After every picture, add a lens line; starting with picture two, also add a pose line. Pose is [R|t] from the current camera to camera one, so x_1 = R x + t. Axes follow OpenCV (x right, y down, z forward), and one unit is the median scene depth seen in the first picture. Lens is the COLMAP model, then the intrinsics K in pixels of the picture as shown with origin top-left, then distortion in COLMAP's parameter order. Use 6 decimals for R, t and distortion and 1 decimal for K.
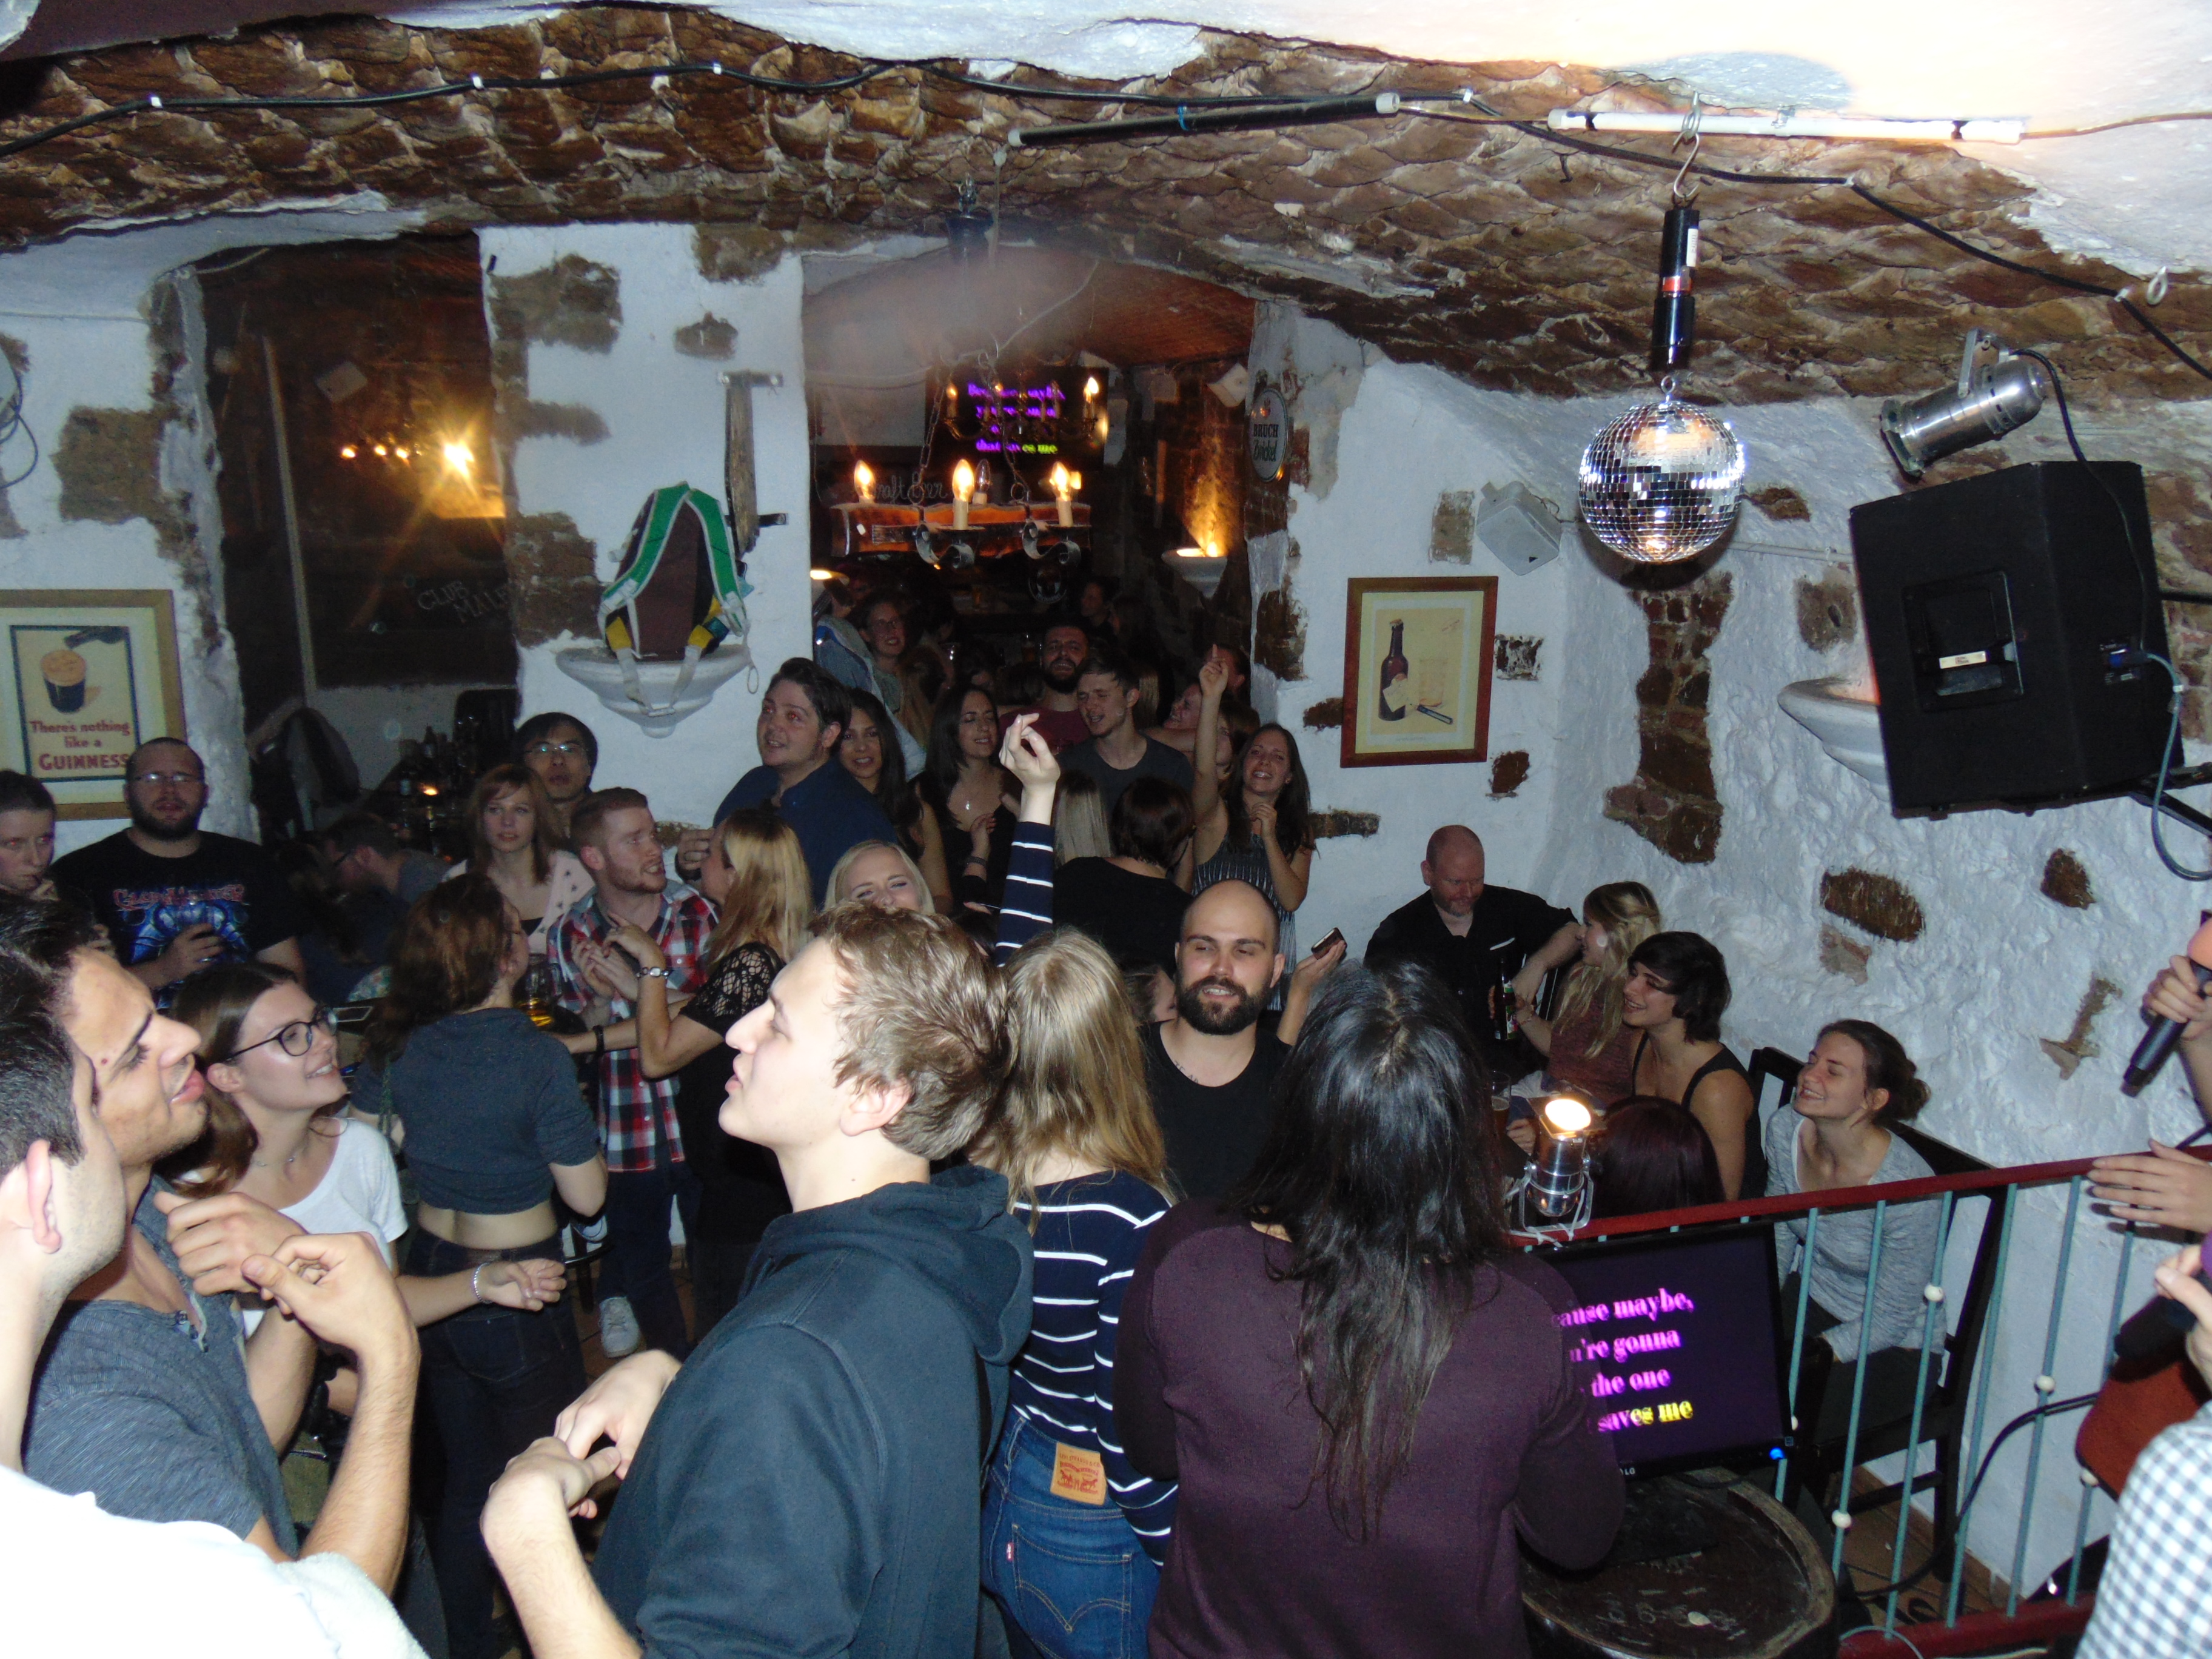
lens RADIAL K [[1629.0, 0, 1110.5], [0, 1629.0, 813.1], [0, 0, 1]] dist [0.018118, -0.004201]
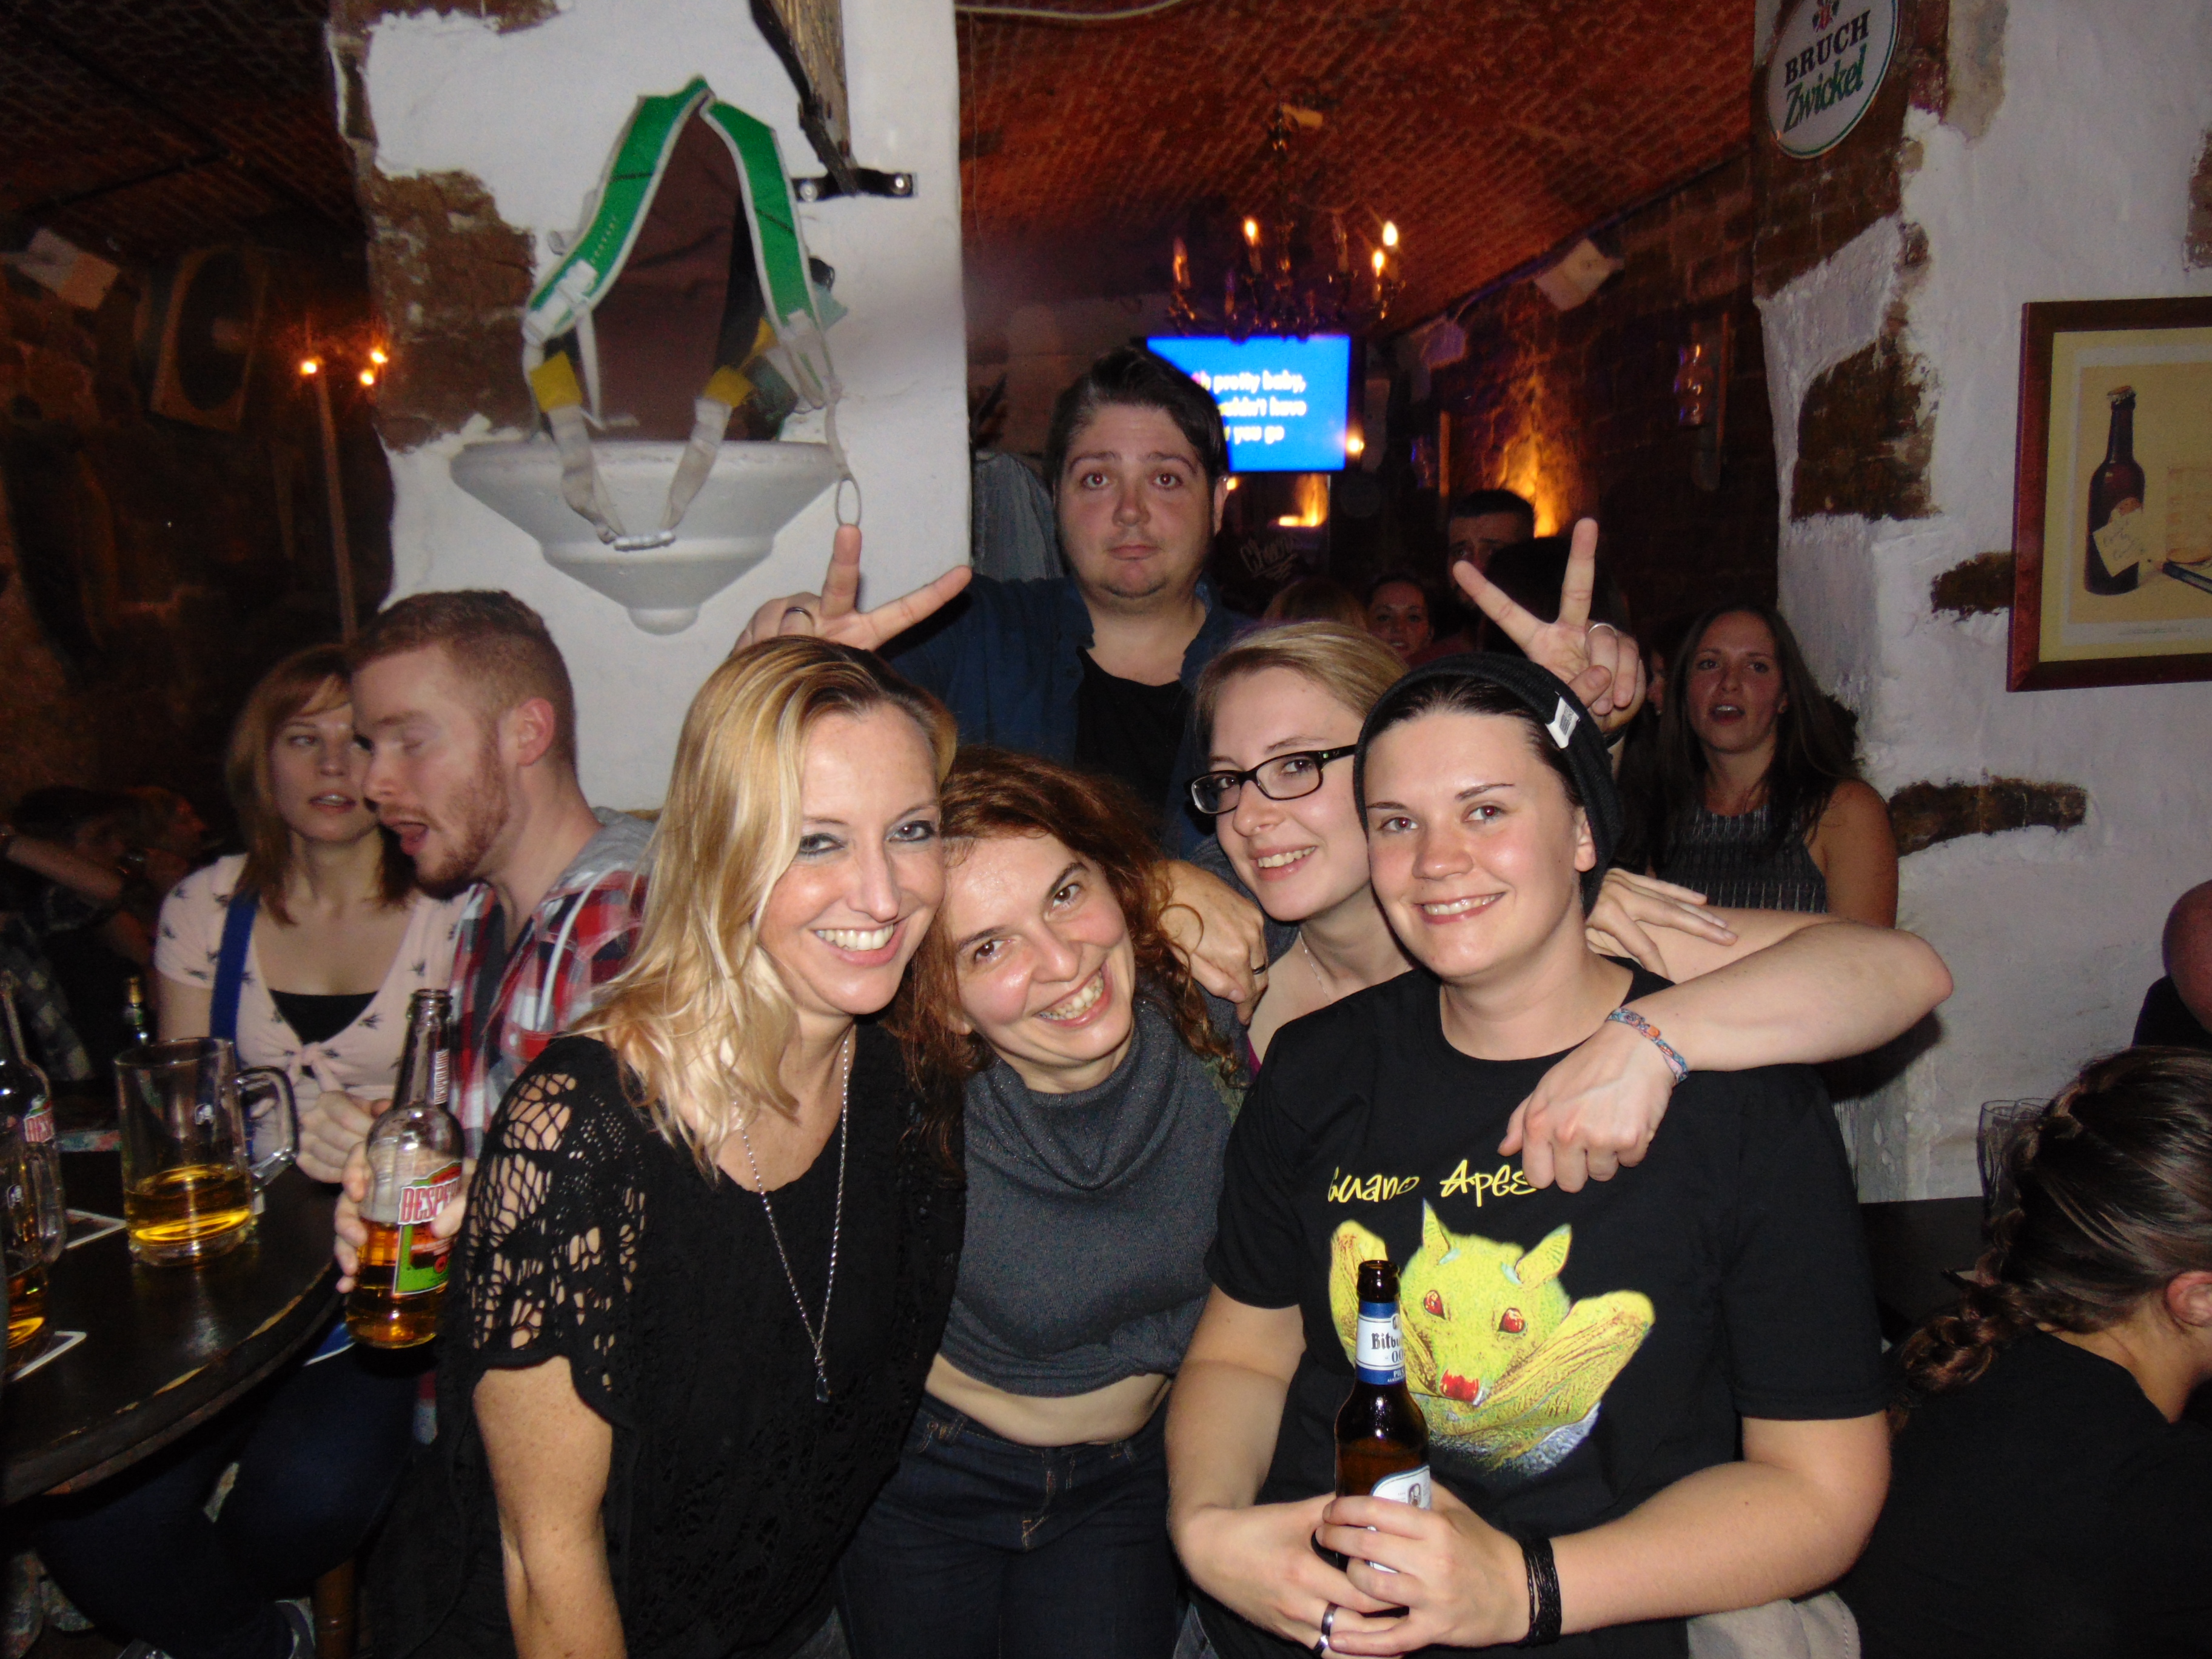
lens RADIAL K [[1629.0, 0, 1119.2], [0, 1629.0, 816.9], [0, 0, 1]] dist [0.018118, -0.004201]
pose [[0.993342, -0.031696, -0.110757, -0.088590], [0.021065, 0.995171, -0.095870, 0.061382], [0.113261, 0.092898, 0.989213, 0.541912]]
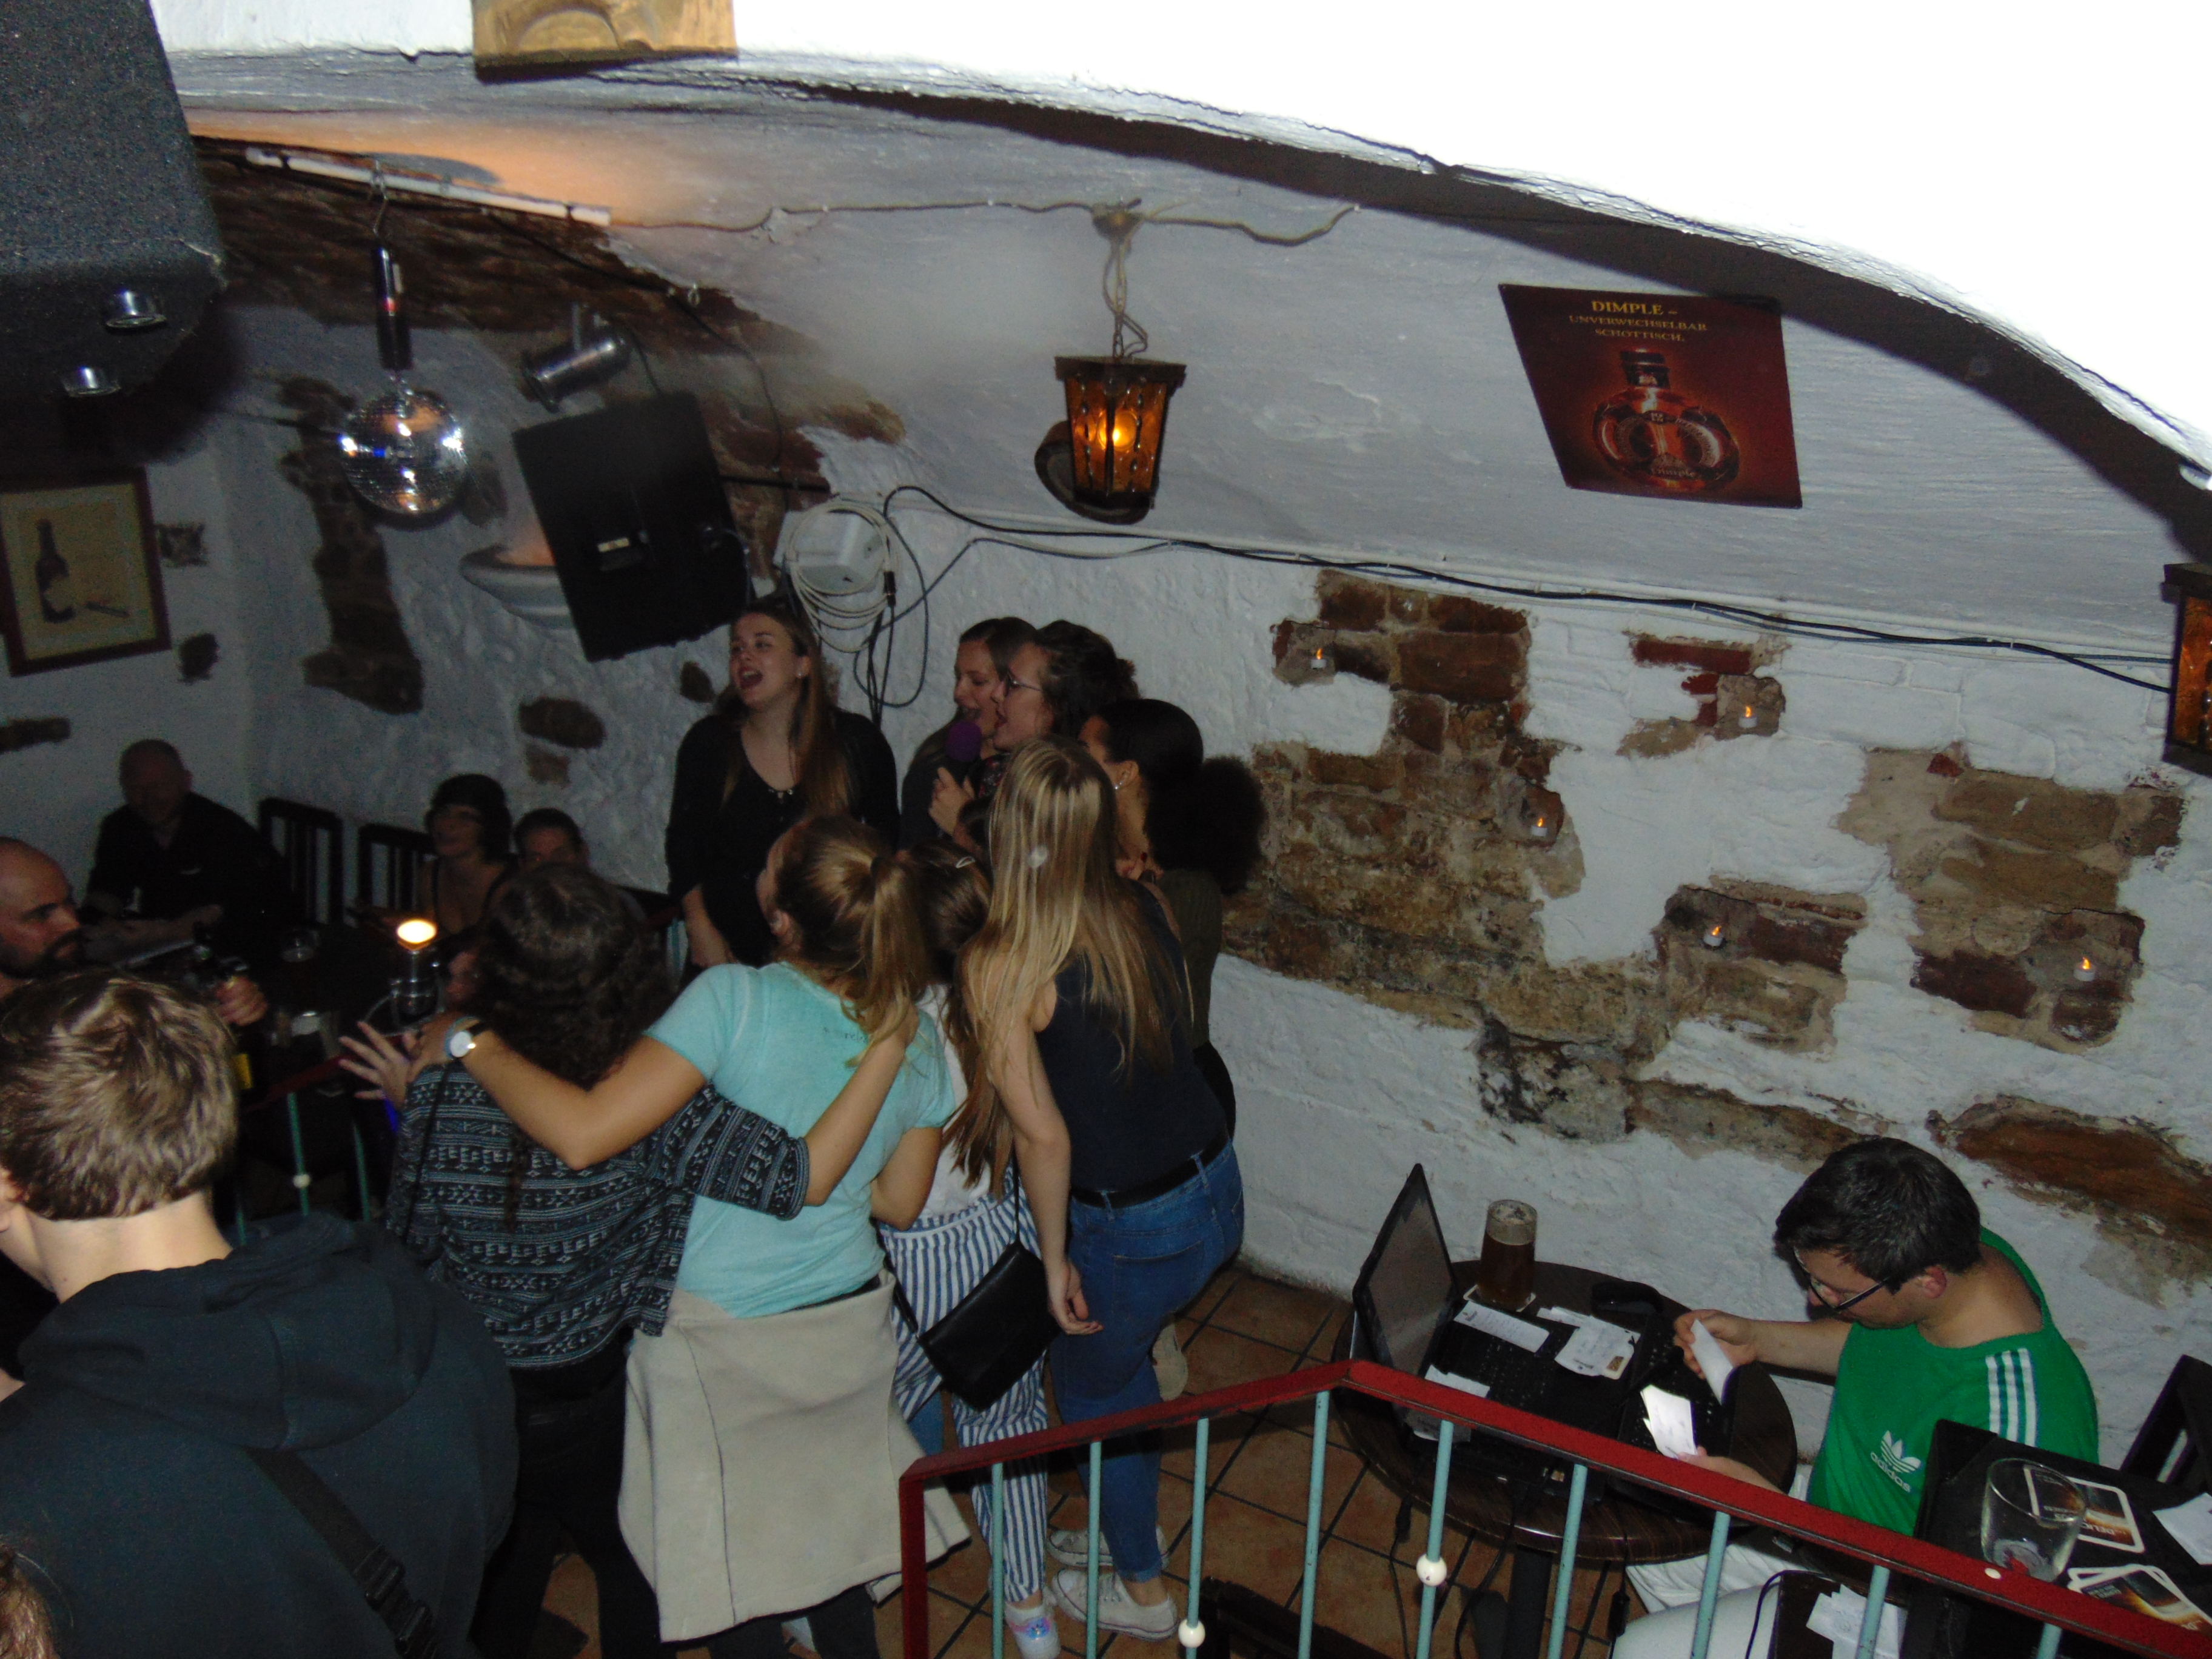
lens RADIAL K [[1629.0, 0, 1102.2], [0, 1629.0, 820.2], [0, 0, 1]] dist [0.018118, -0.004201]
pose [[0.685300, -0.221527, 0.693751, -0.124956], [0.138232, 0.974862, 0.174744, -0.030221], [-0.715022, -0.023853, 0.698695, -0.162066]]
